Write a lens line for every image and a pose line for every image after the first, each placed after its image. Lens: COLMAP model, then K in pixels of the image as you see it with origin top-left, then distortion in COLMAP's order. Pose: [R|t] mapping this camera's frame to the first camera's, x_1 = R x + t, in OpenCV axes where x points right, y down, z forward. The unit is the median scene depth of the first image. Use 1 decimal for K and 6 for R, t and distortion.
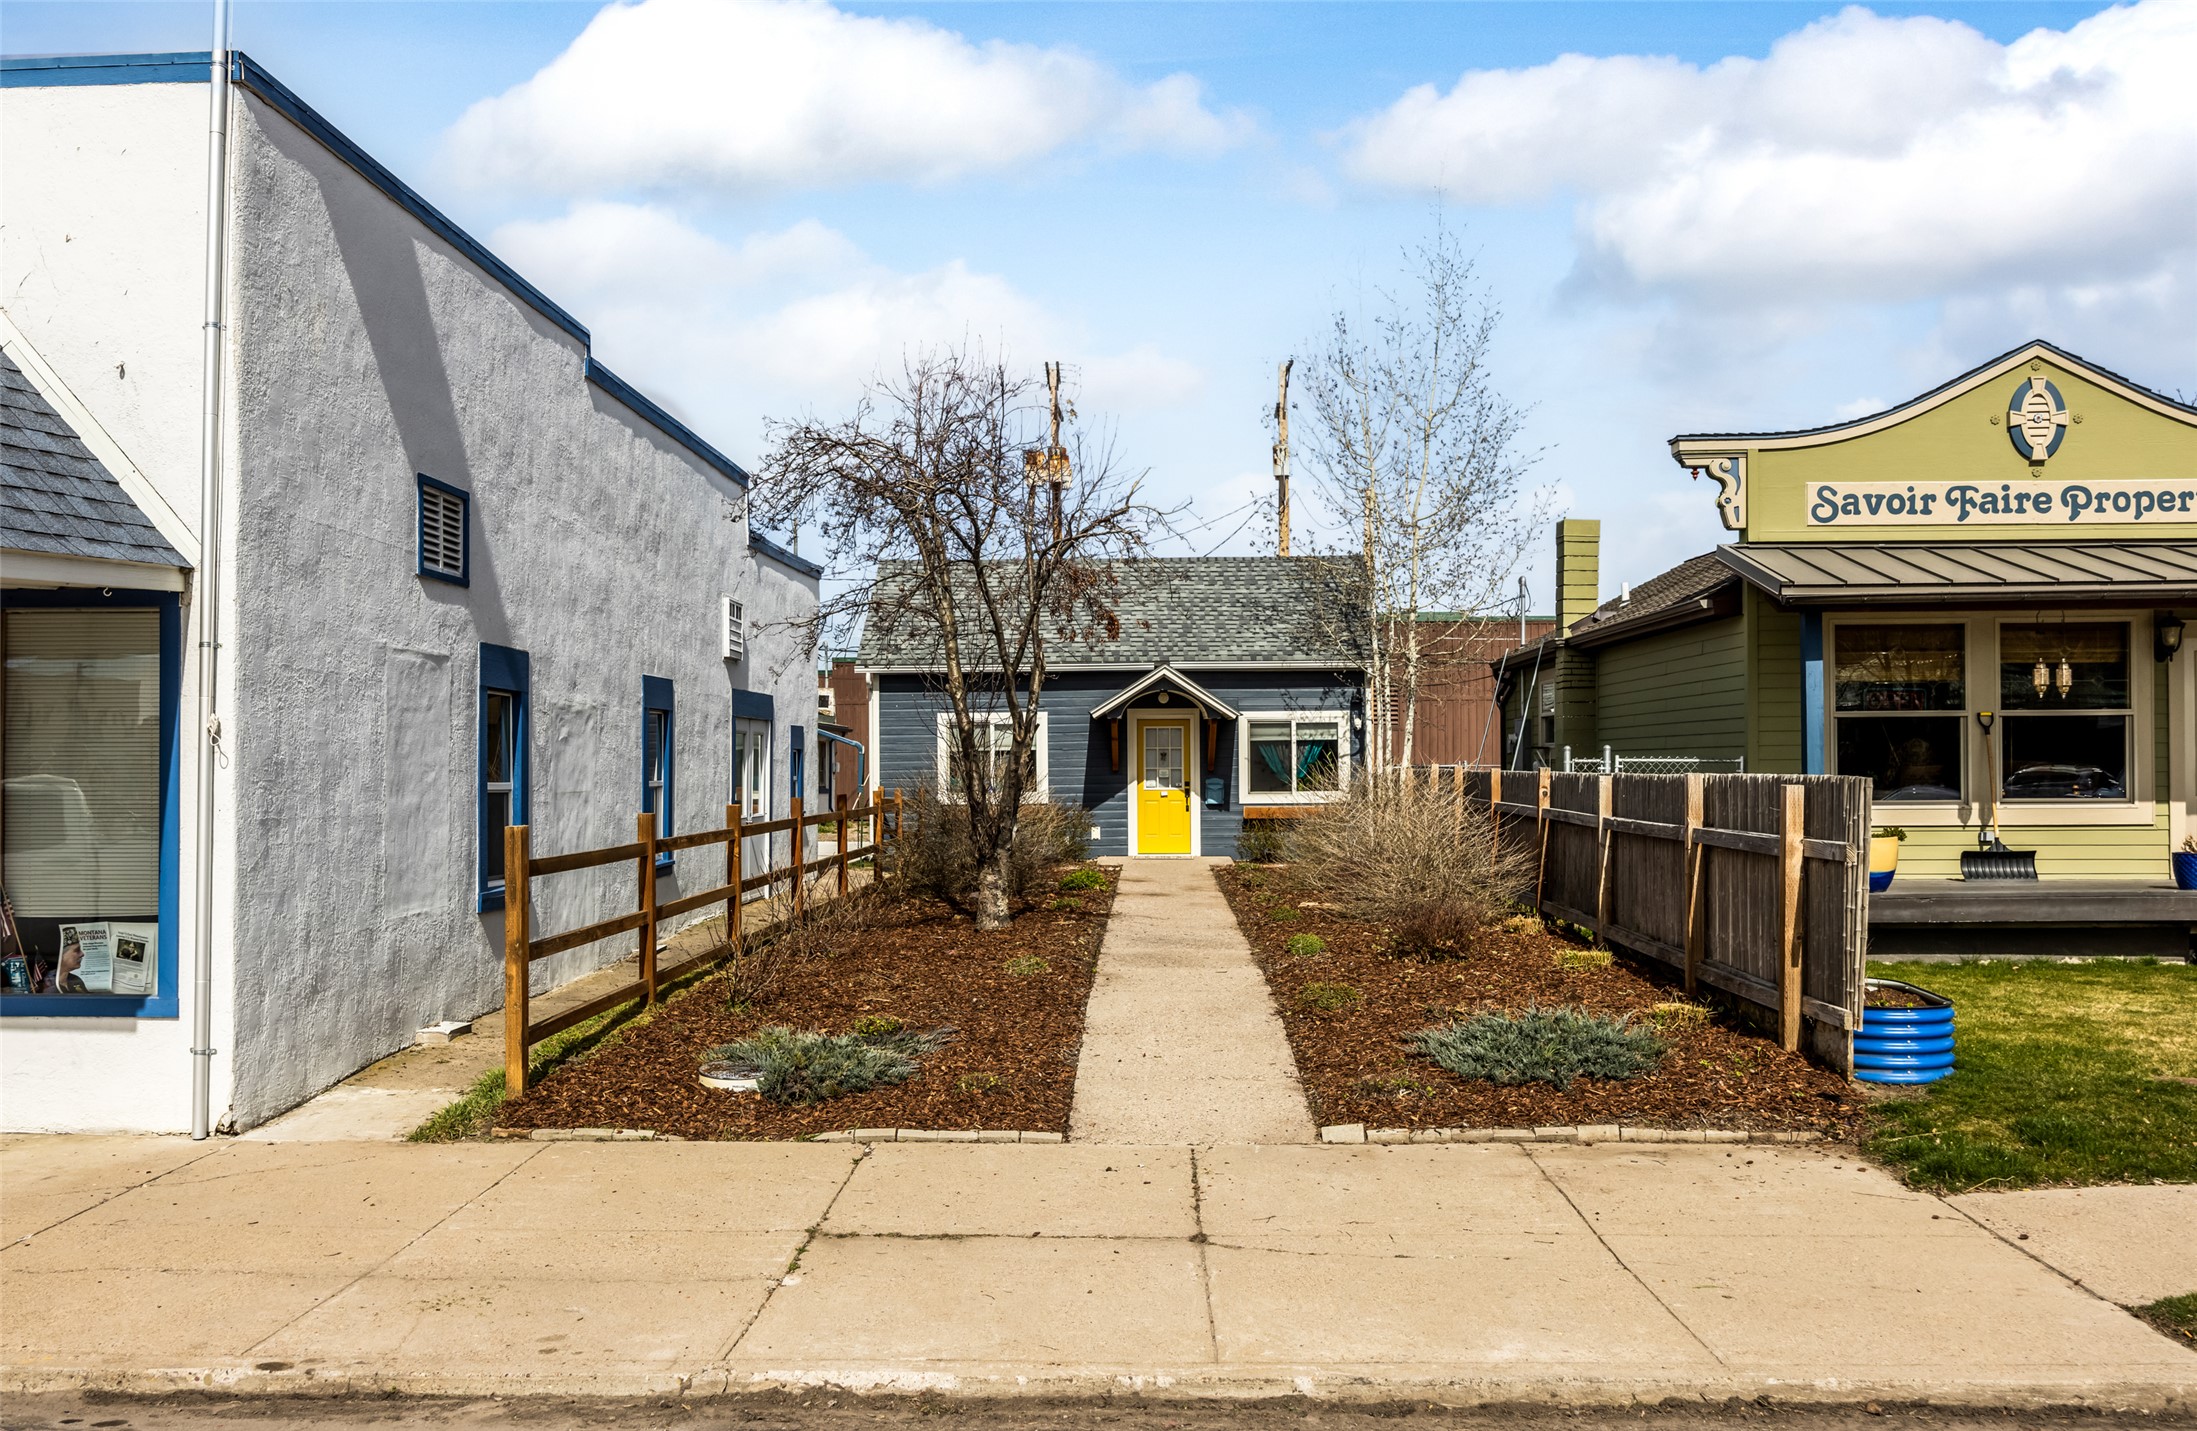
lens RADIAL K [[1925.7, 0, 1098.5], [0, 1925.7, 715.5], [0, 0, 1]] dist [-0.000321, 0.000007]
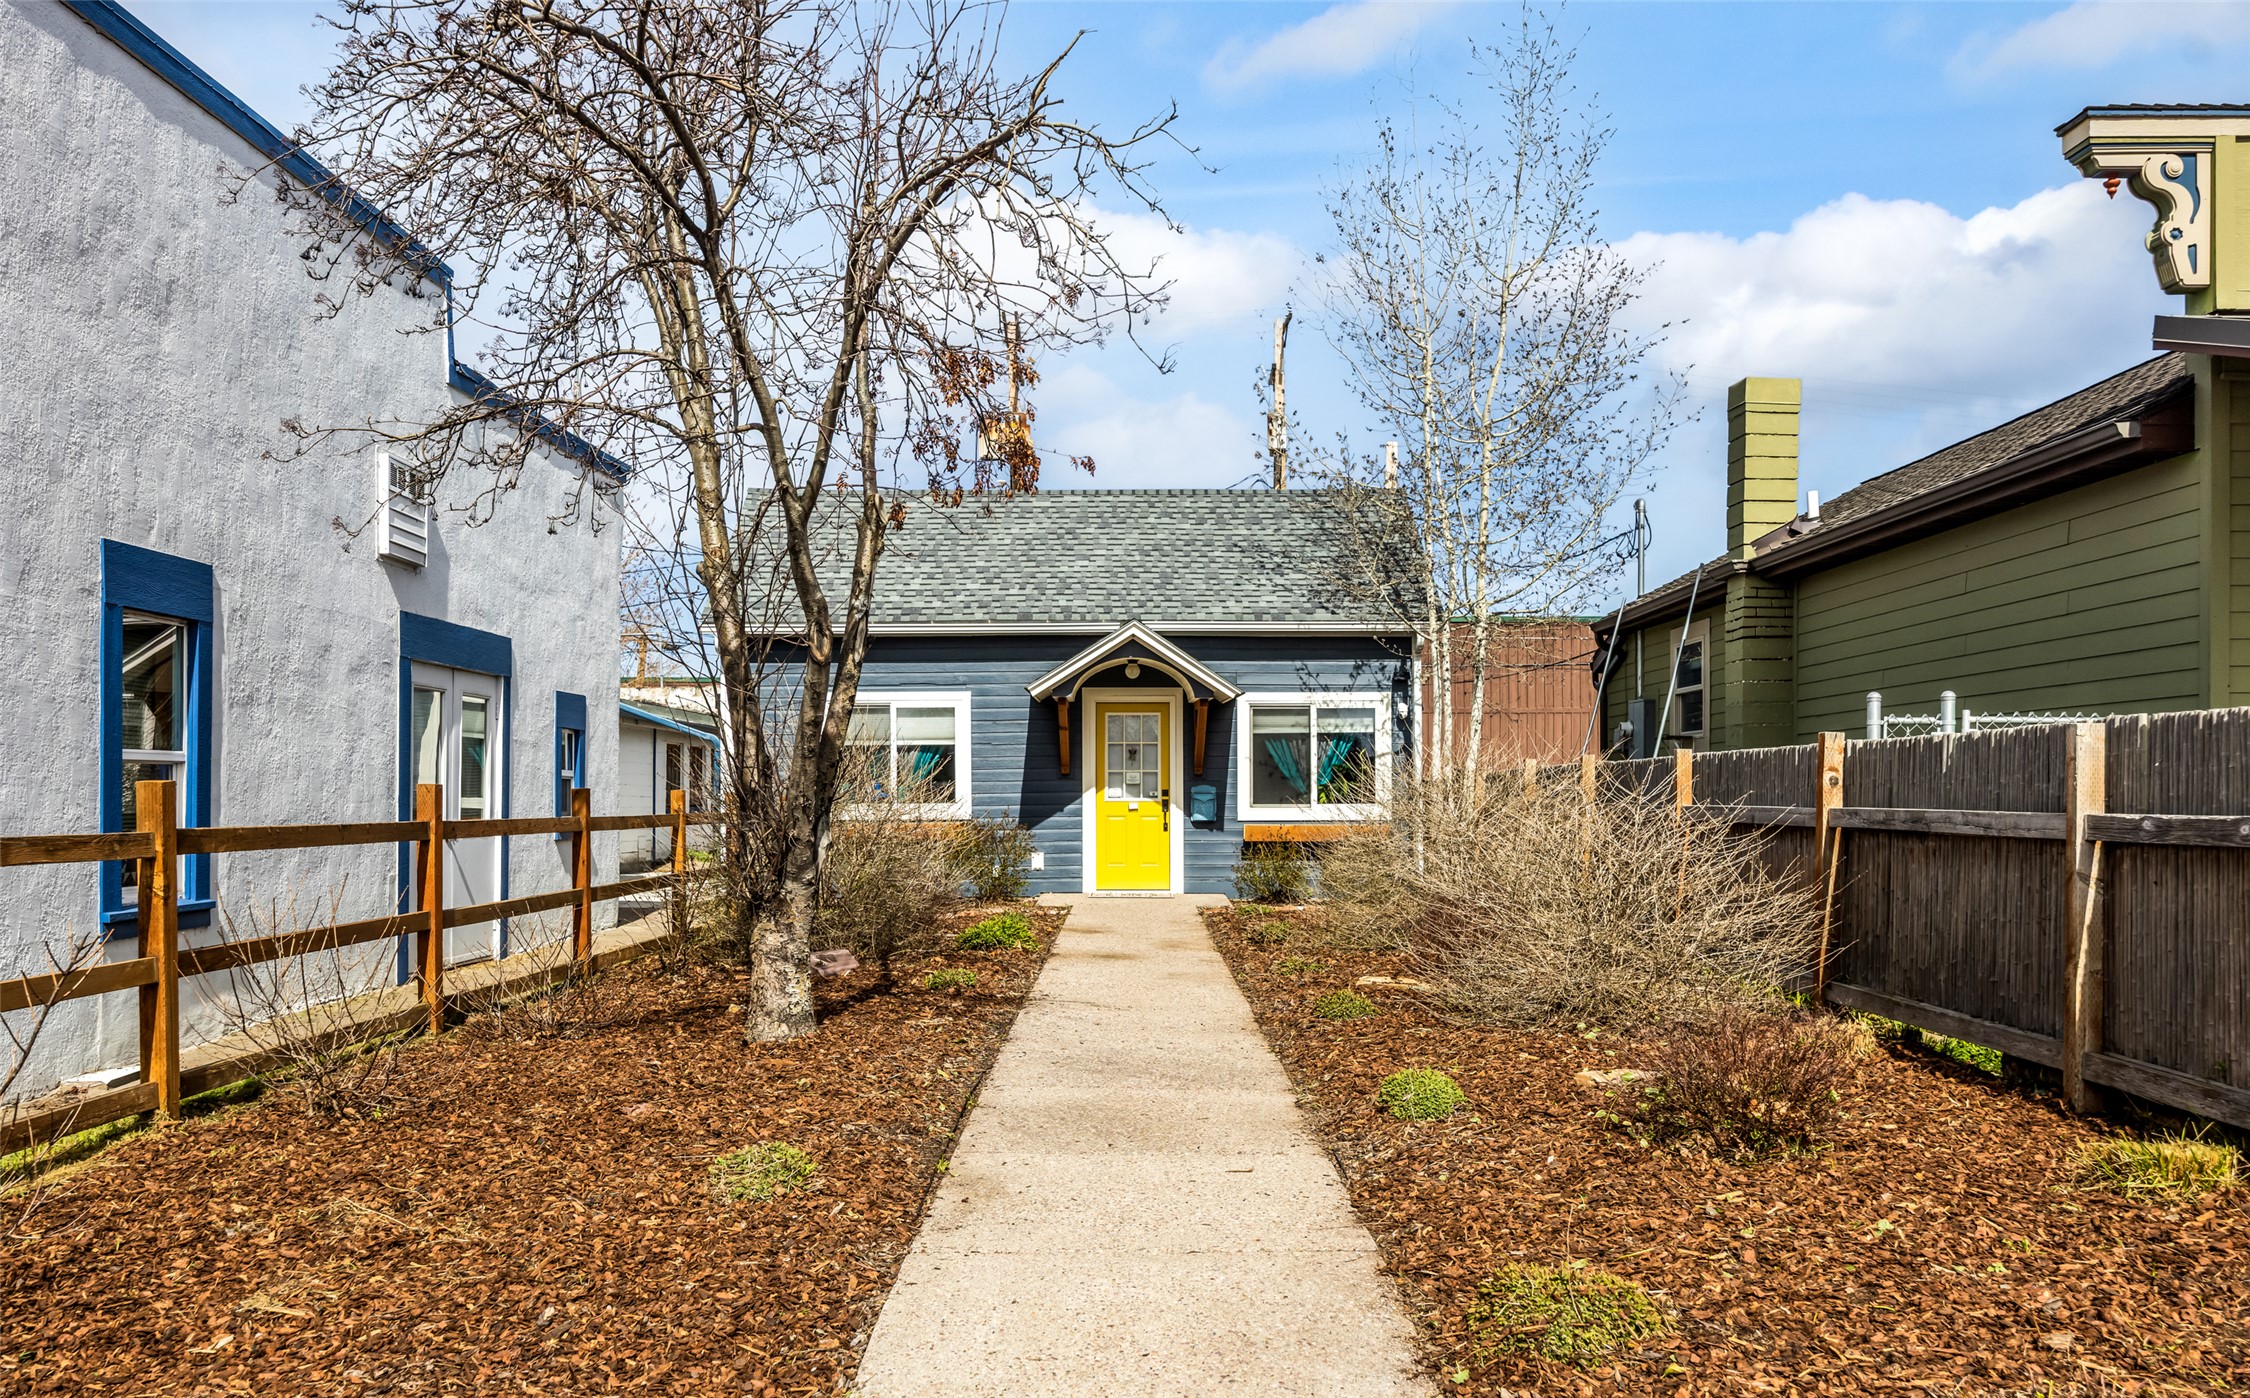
lens RADIAL K [[2182.1, 0, 1125.0], [0, 2182.1, 699.0], [0, 0, 1]] dist [-0.007959, -0.002229]
pose [[0.999621, 0.005498, 0.026992, 0.009388], [-0.005087, 0.999870, -0.015283, 0.013817], [-0.027072, 0.015140, 0.999519, 0.197440]]
